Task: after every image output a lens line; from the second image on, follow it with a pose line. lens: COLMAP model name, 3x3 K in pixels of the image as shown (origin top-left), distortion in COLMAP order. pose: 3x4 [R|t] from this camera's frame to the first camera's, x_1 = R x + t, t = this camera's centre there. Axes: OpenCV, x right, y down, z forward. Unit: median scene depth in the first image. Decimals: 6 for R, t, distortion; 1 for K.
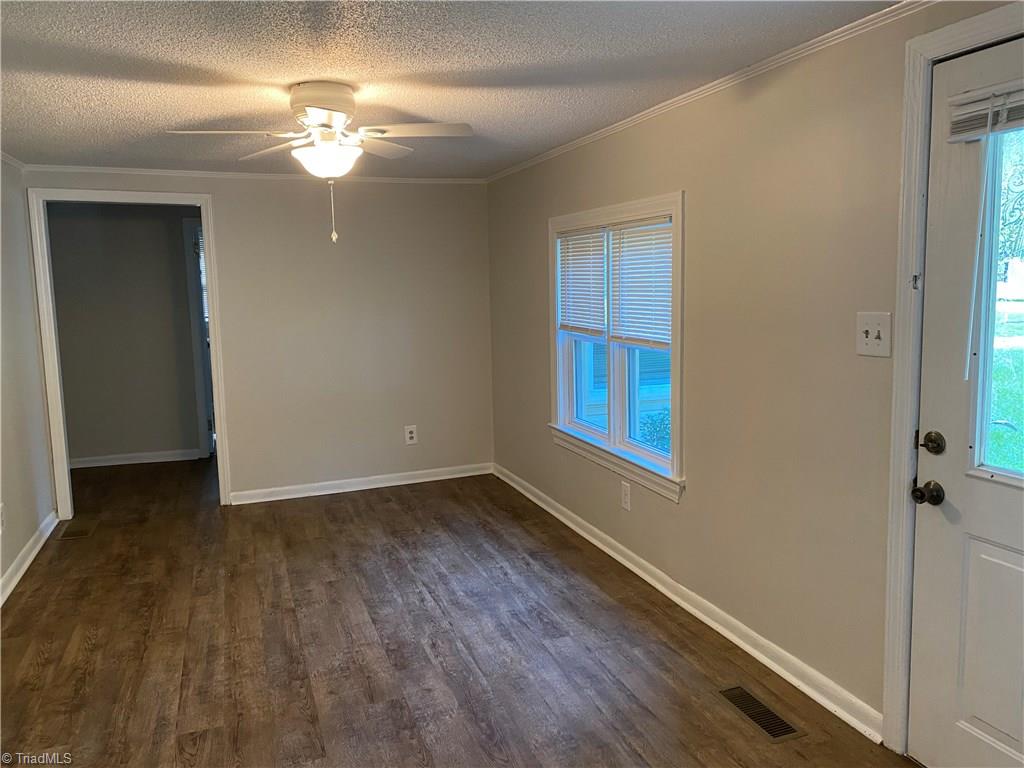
lens RADIAL K [[783.9, 0, 511.9], [0, 783.9, 370.3], [0, 0, 1]] dist [0.016179, -0.007733]
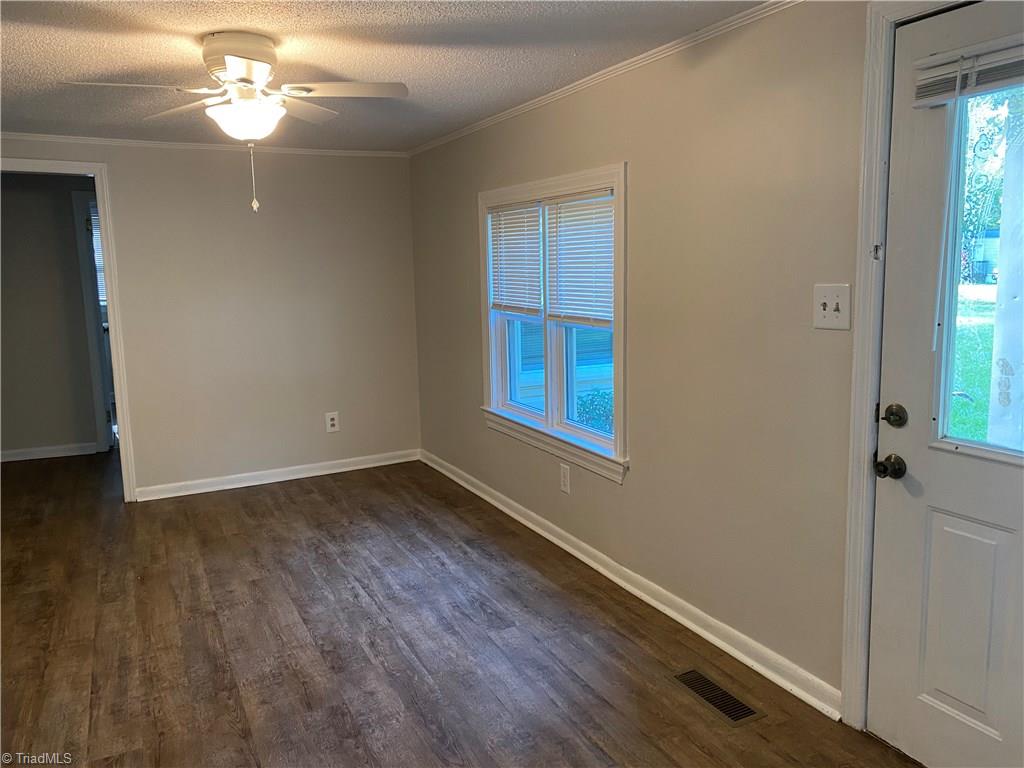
lens RADIAL K [[783.9, 0, 511.9], [0, 783.9, 370.3], [0, 0, 1]] dist [0.016179, -0.007733]
pose [[0.993433, -0.015363, 0.113375, -0.035545], [0.013195, 0.999716, 0.019847, 0.006533], [-0.113648, -0.018220, 0.993354, 0.053952]]
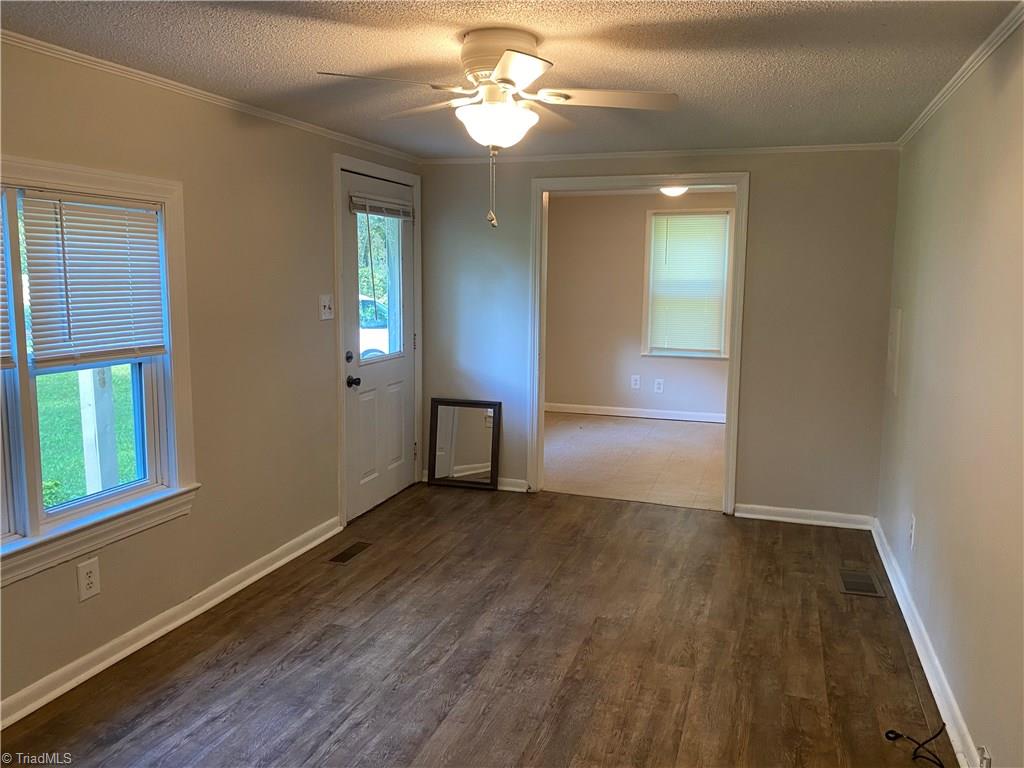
lens RADIAL K [[783.9, 0, 511.9], [0, 783.9, 370.3], [0, 0, 1]] dist [0.016179, -0.007733]
pose [[-0.777360, -0.061424, 0.626050, -0.739830], [0.085432, 0.975692, 0.201808, -0.171502], [-0.623228, 0.210362, -0.753216, 1.577940]]
